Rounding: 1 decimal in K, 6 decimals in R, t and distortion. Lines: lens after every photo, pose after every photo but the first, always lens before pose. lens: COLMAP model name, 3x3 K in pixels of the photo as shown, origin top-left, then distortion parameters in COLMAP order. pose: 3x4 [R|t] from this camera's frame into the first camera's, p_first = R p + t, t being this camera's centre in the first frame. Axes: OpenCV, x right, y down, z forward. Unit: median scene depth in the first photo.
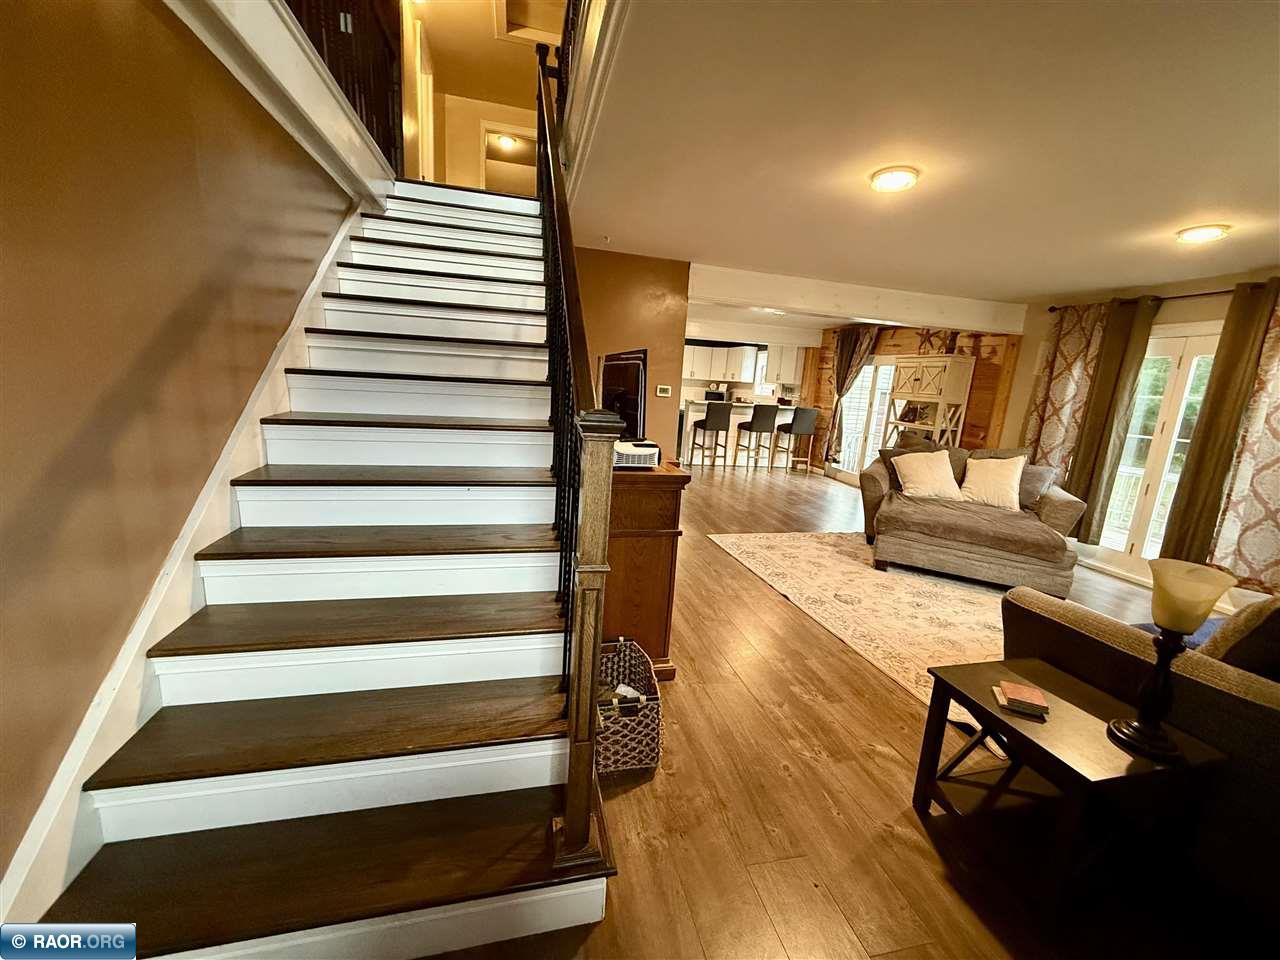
lens RADIAL K [[509.1, 0, 638.5], [0, 509.1, 477.5], [0, 0, 1]] dist [-0.001815, 0.000763]
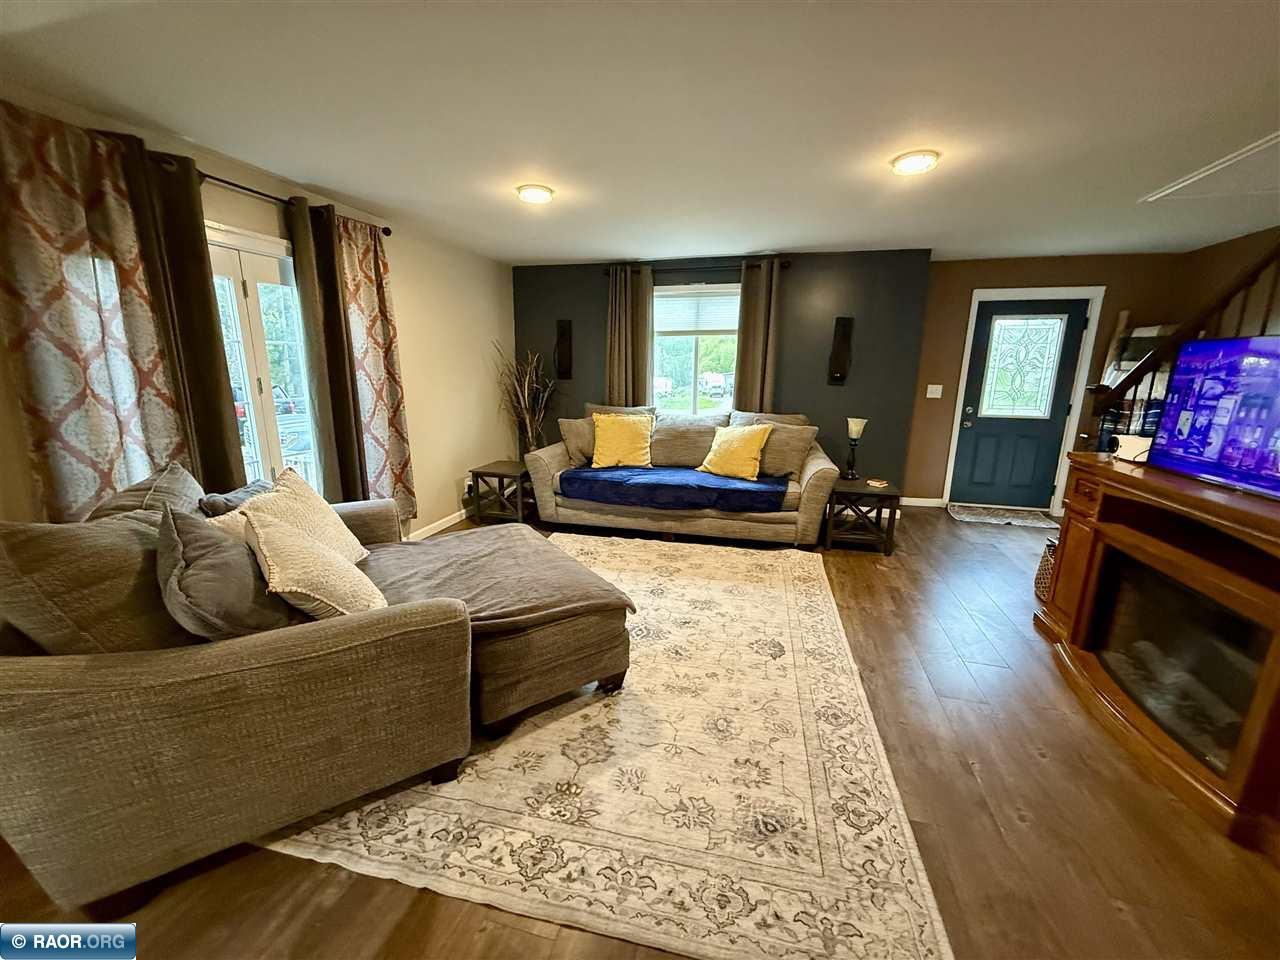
lens RADIAL K [[509.1, 0, 638.0], [0, 509.1, 480.0], [0, 0, 1]] dist [-0.001815, 0.000763]
pose [[-0.877249, -0.174241, 0.447297, 0.229596], [0.025410, 0.913637, 0.405736, -0.235004], [-0.479363, 0.367297, -0.797060, 1.274734]]
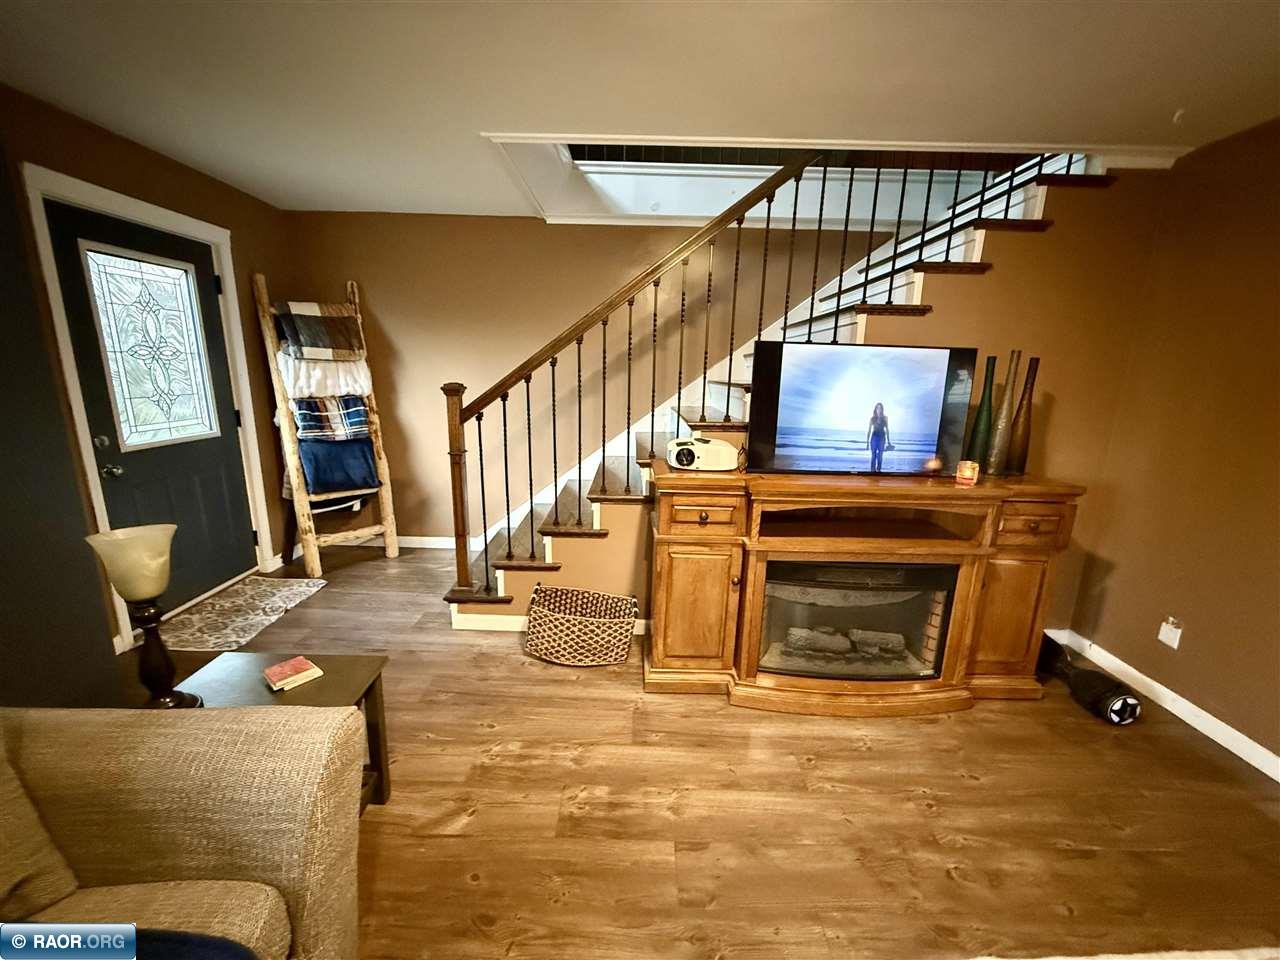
lens RADIAL K [[509.1, 0, 640.7], [0, 509.1, 481.3], [0, 0, 1]] dist [-0.001815, 0.000763]
pose [[-0.220297, 0.146562, -0.964359, 0.512794], [-0.222449, 0.955047, 0.195962, -0.087037], [0.949729, 0.257691, -0.177791, 0.590686]]
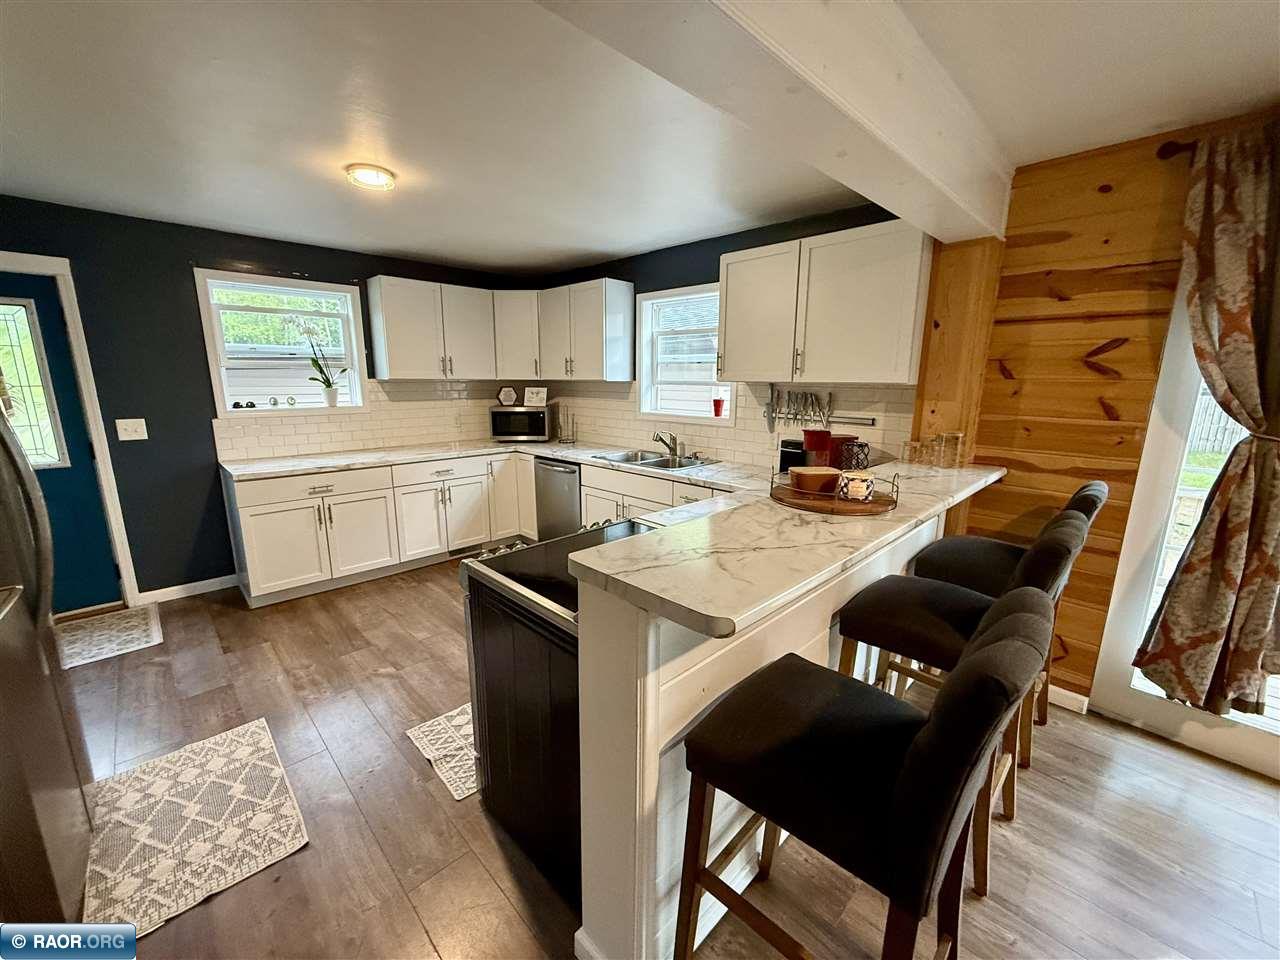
lens RADIAL K [[509.1, 0, 638.9], [0, 509.1, 480.7], [0, 0, 1]] dist [-0.001815, 0.000763]
pose [[0.852833, -0.160932, 0.496767, 0.088120], [0.146991, 0.986842, 0.067345, -0.356321], [-0.501068, 0.015586, 0.865267, 1.740331]]
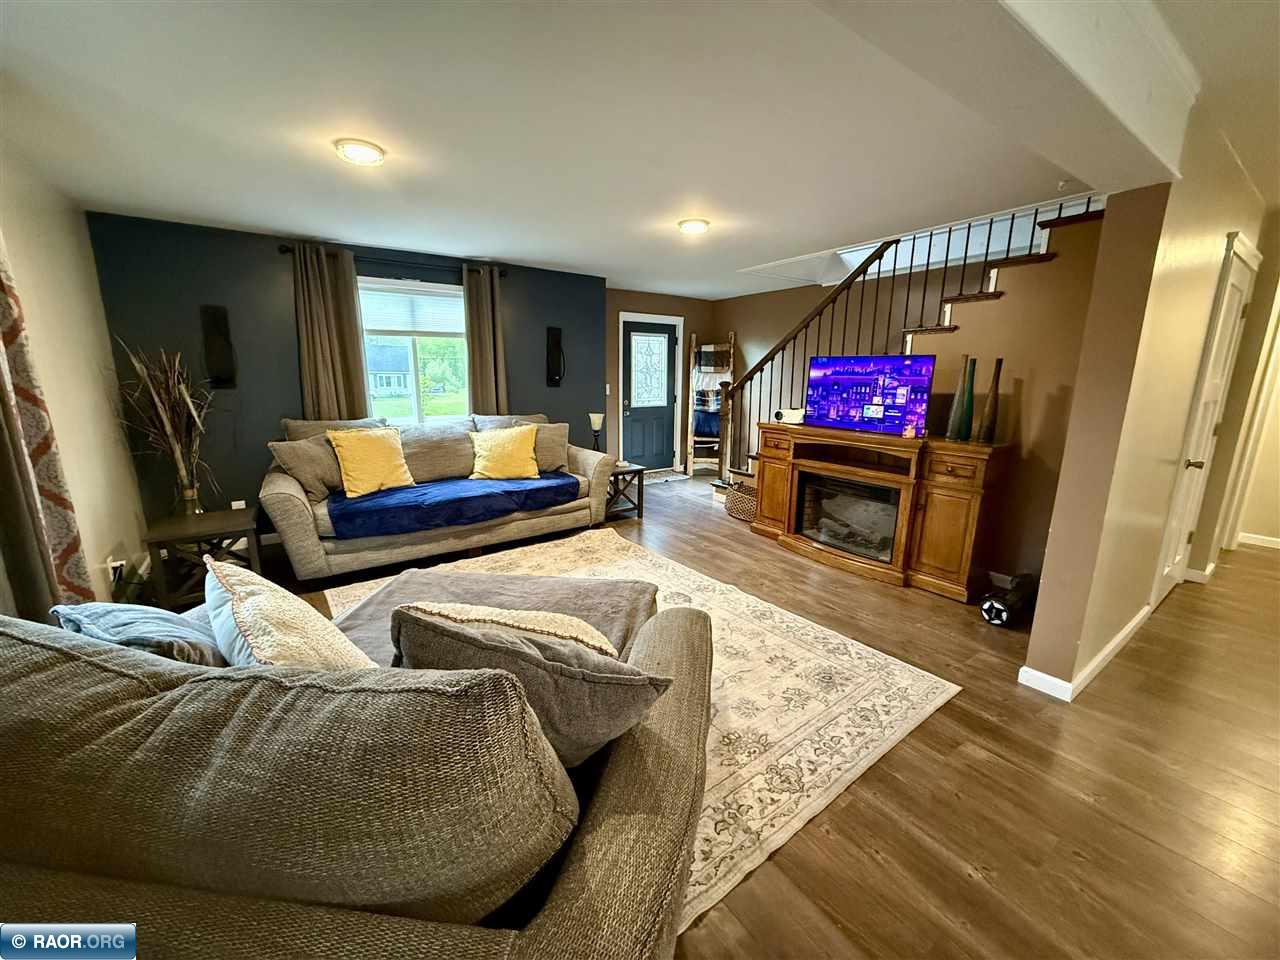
lens RADIAL K [[509.1, 0, 637.9], [0, 509.1, 482.5], [0, 0, 1]] dist [-0.001815, 0.000763]
pose [[-0.925747, 0.011178, -0.377979, 0.658355], [-0.133850, 0.925164, 0.355185, -0.218972], [0.353662, 0.379404, -0.854971, 1.346585]]
